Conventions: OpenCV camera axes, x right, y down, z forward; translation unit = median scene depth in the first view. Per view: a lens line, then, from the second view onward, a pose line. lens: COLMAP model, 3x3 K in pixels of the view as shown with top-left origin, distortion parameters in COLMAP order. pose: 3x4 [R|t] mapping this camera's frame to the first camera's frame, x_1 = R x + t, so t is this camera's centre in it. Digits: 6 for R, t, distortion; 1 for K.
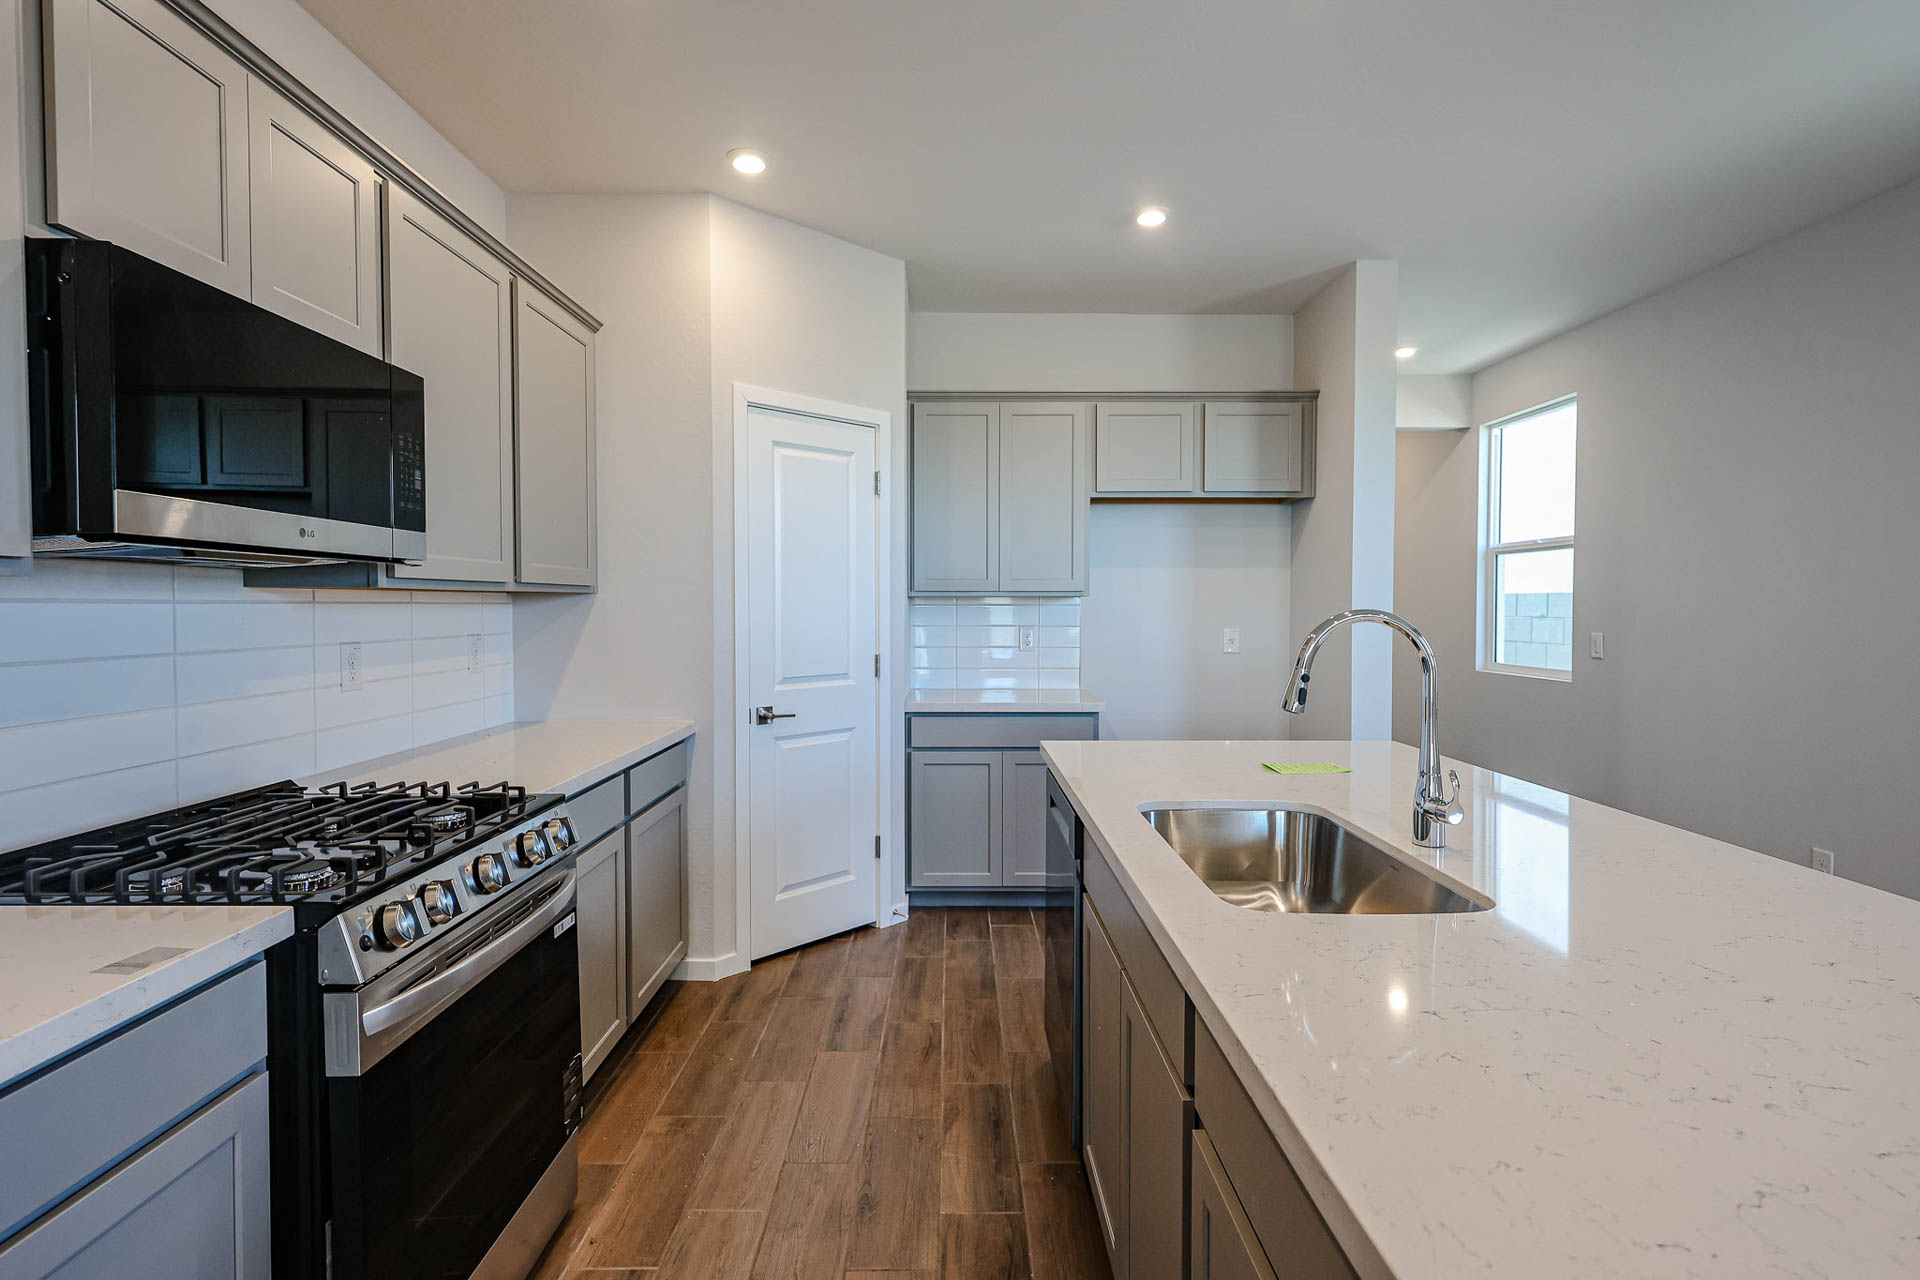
lens RADIAL K [[946.0, 0, 953.0], [0, 946.0, 631.4], [0, 0, 1]] dist [0.017889, 0.002431]
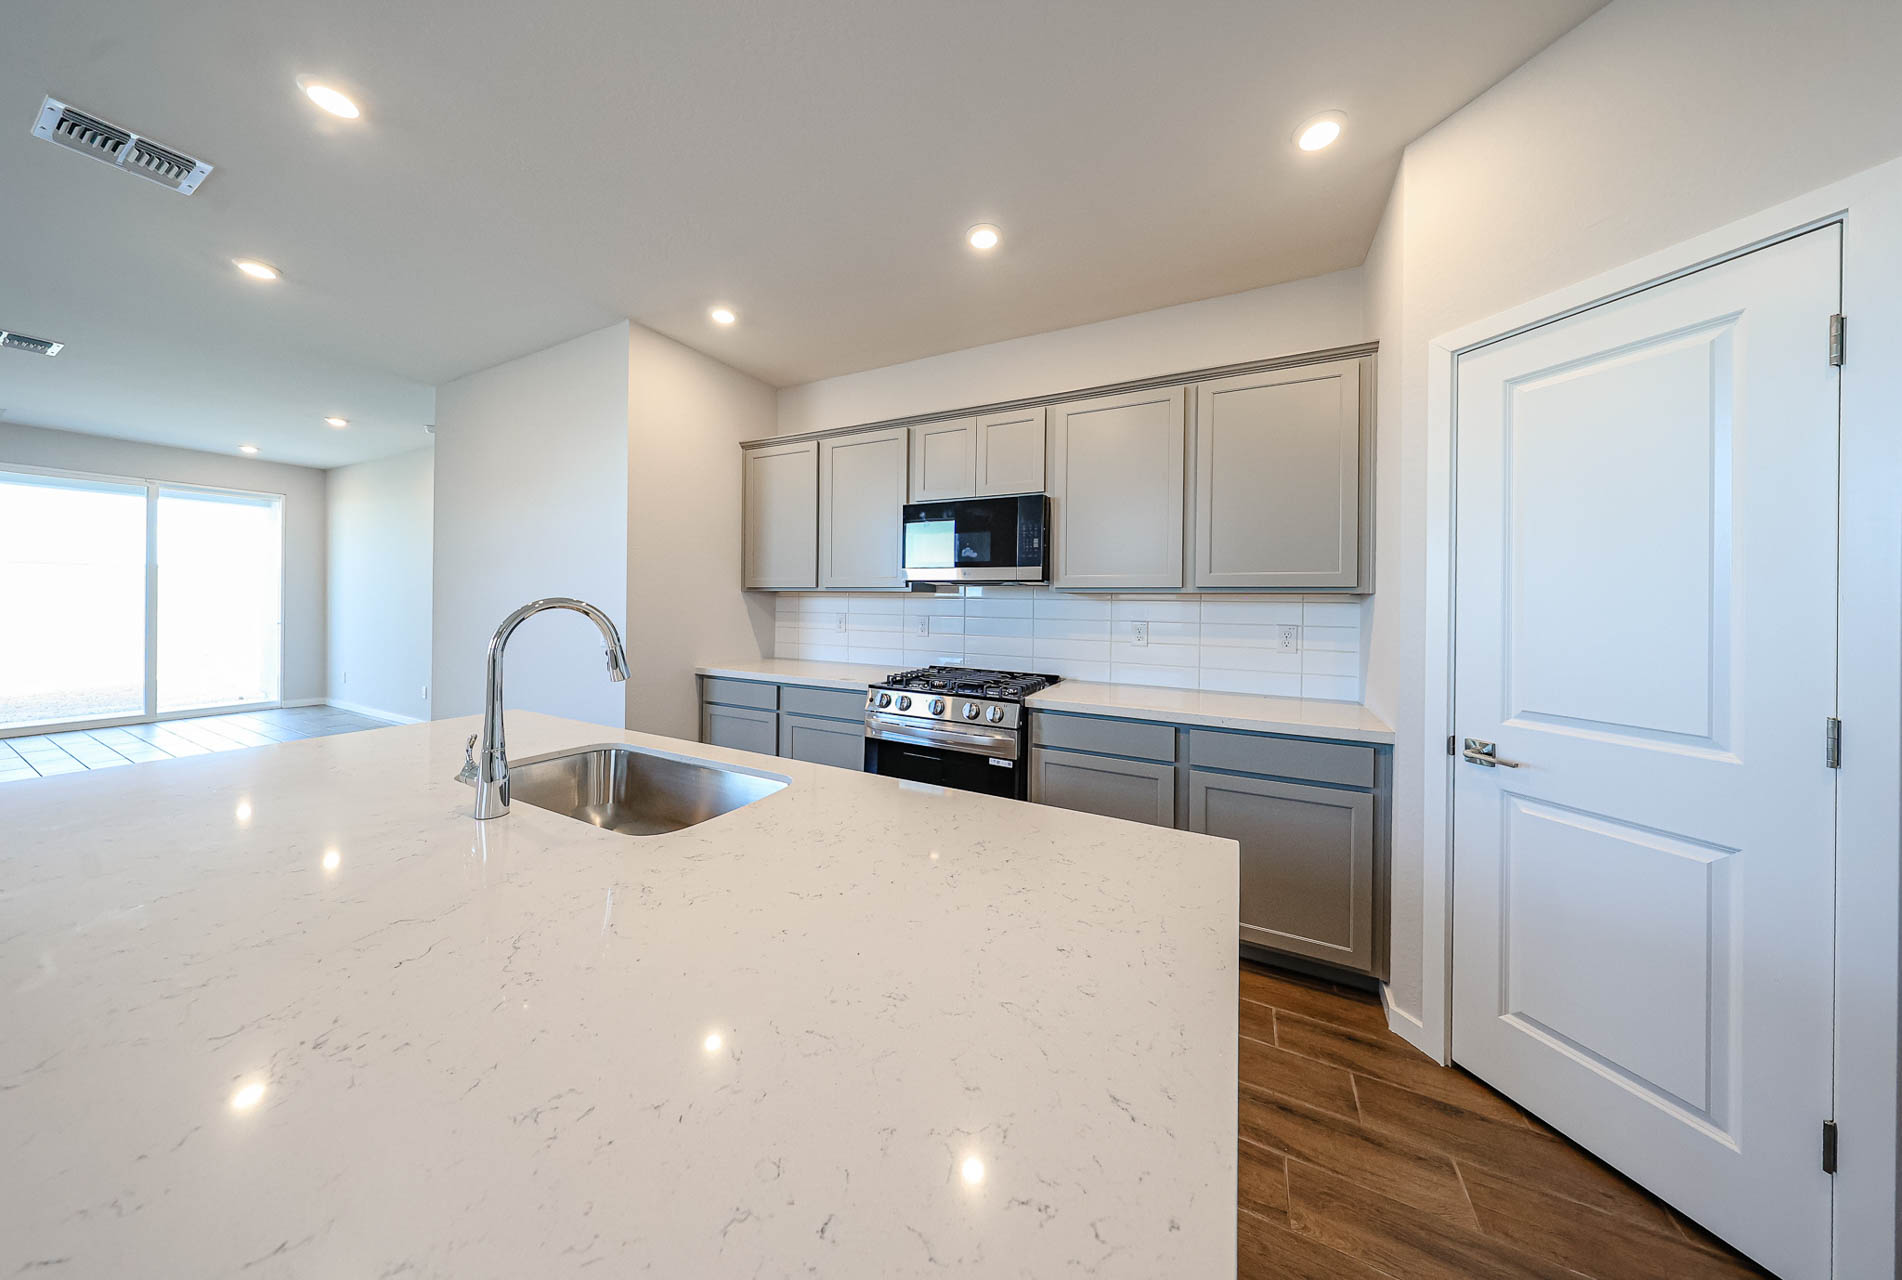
lens RADIAL K [[572.5, 0, 940.9], [0, 572.5, 597.4], [0, 0, 1]] dist [0.001542, 0.000122]
pose [[-0.468101, -0.010402, -0.883614, 0.424277], [-0.037978, 0.999244, 0.008355, -0.022718], [0.882858, 0.037469, -0.468142, 0.873123]]
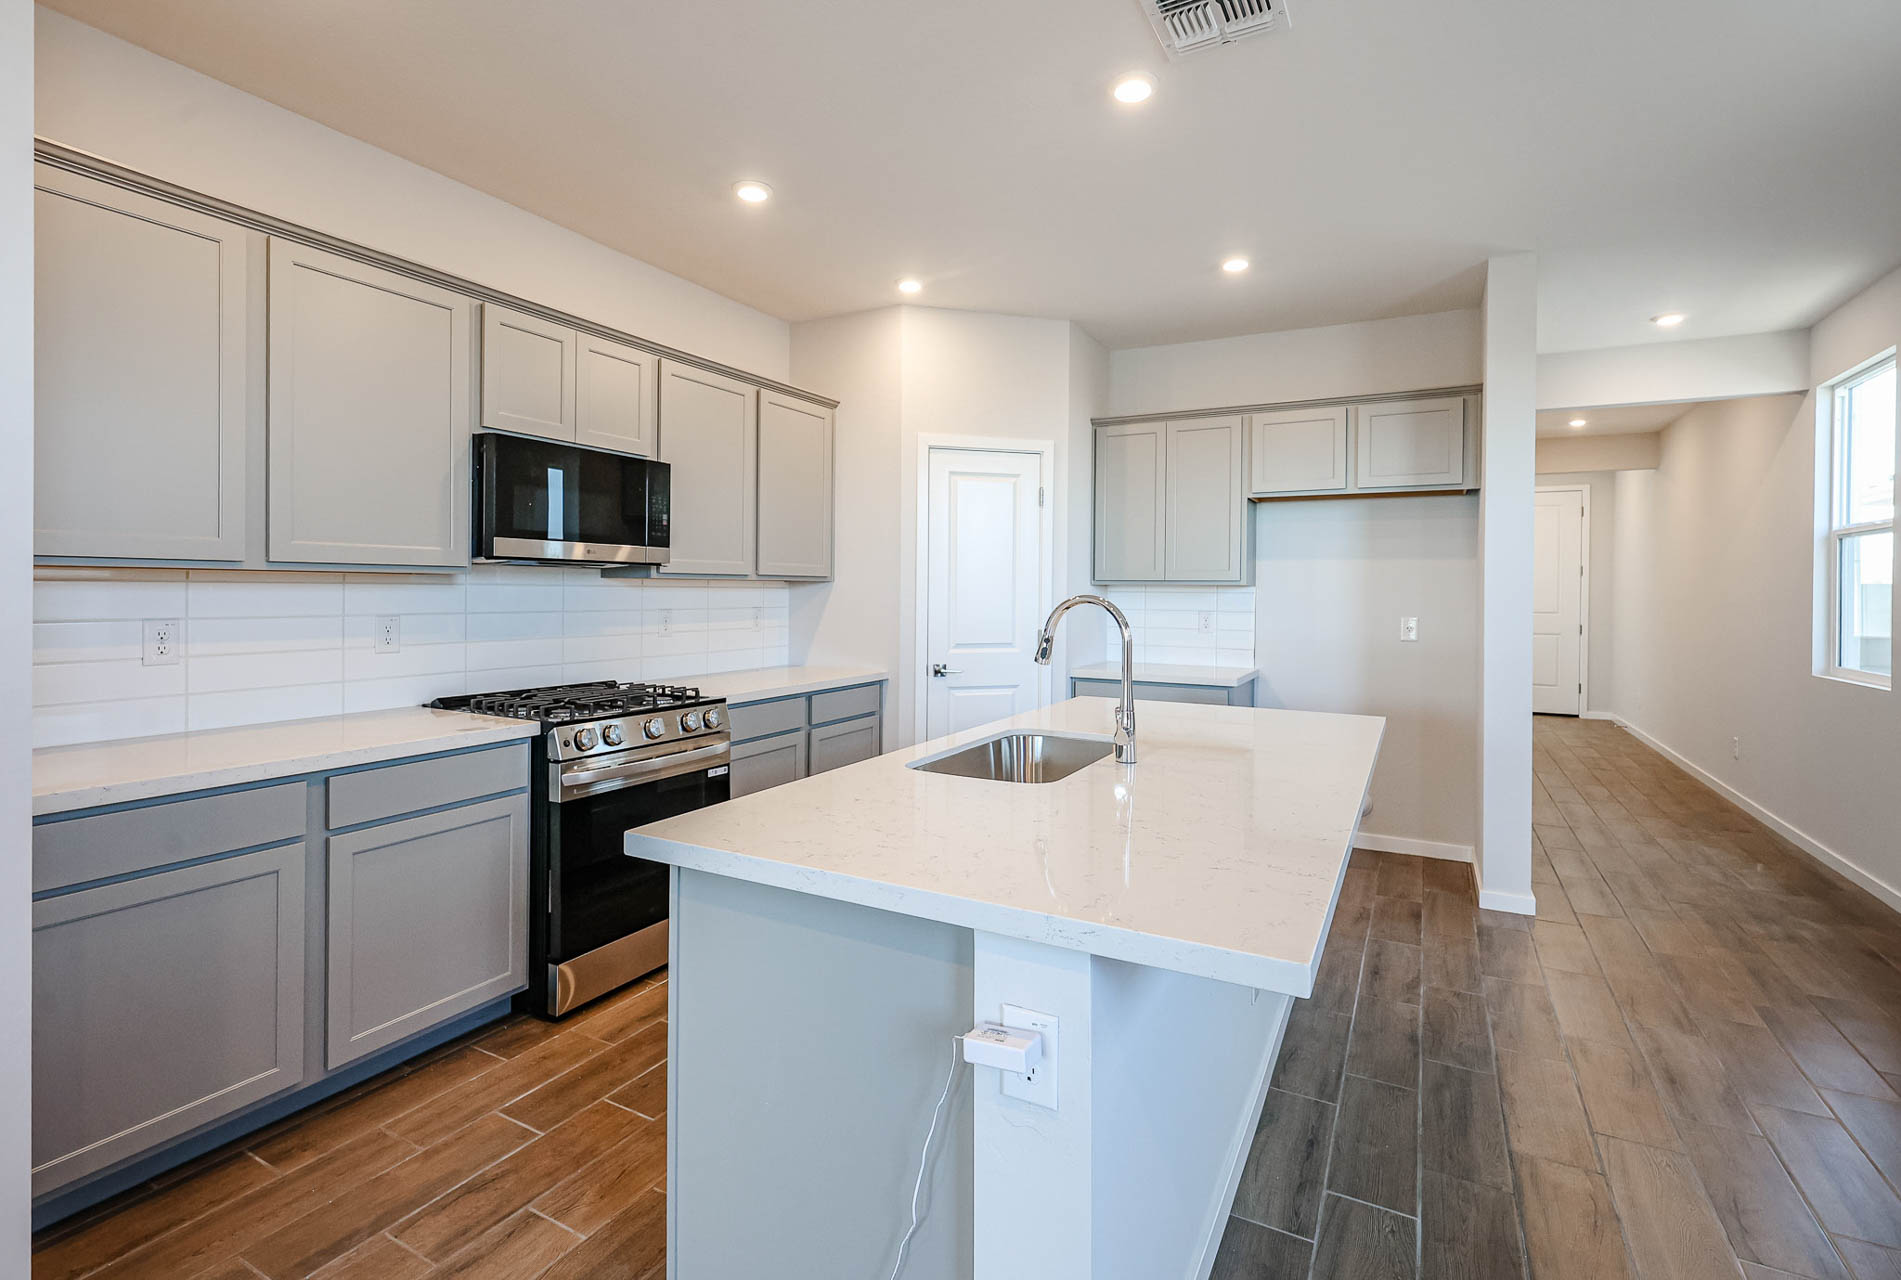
lens RADIAL K [[894.6, 0, 927.4], [0, 894.6, 597.3], [0, 0, 1]] dist [0.003927, 0.000899]
pose [[0.871286, 0.011394, -0.490643, 0.445539], [-0.022173, 0.999624, -0.016161, 0.004144], [0.490274, 0.024960, 0.871211, -0.154079]]
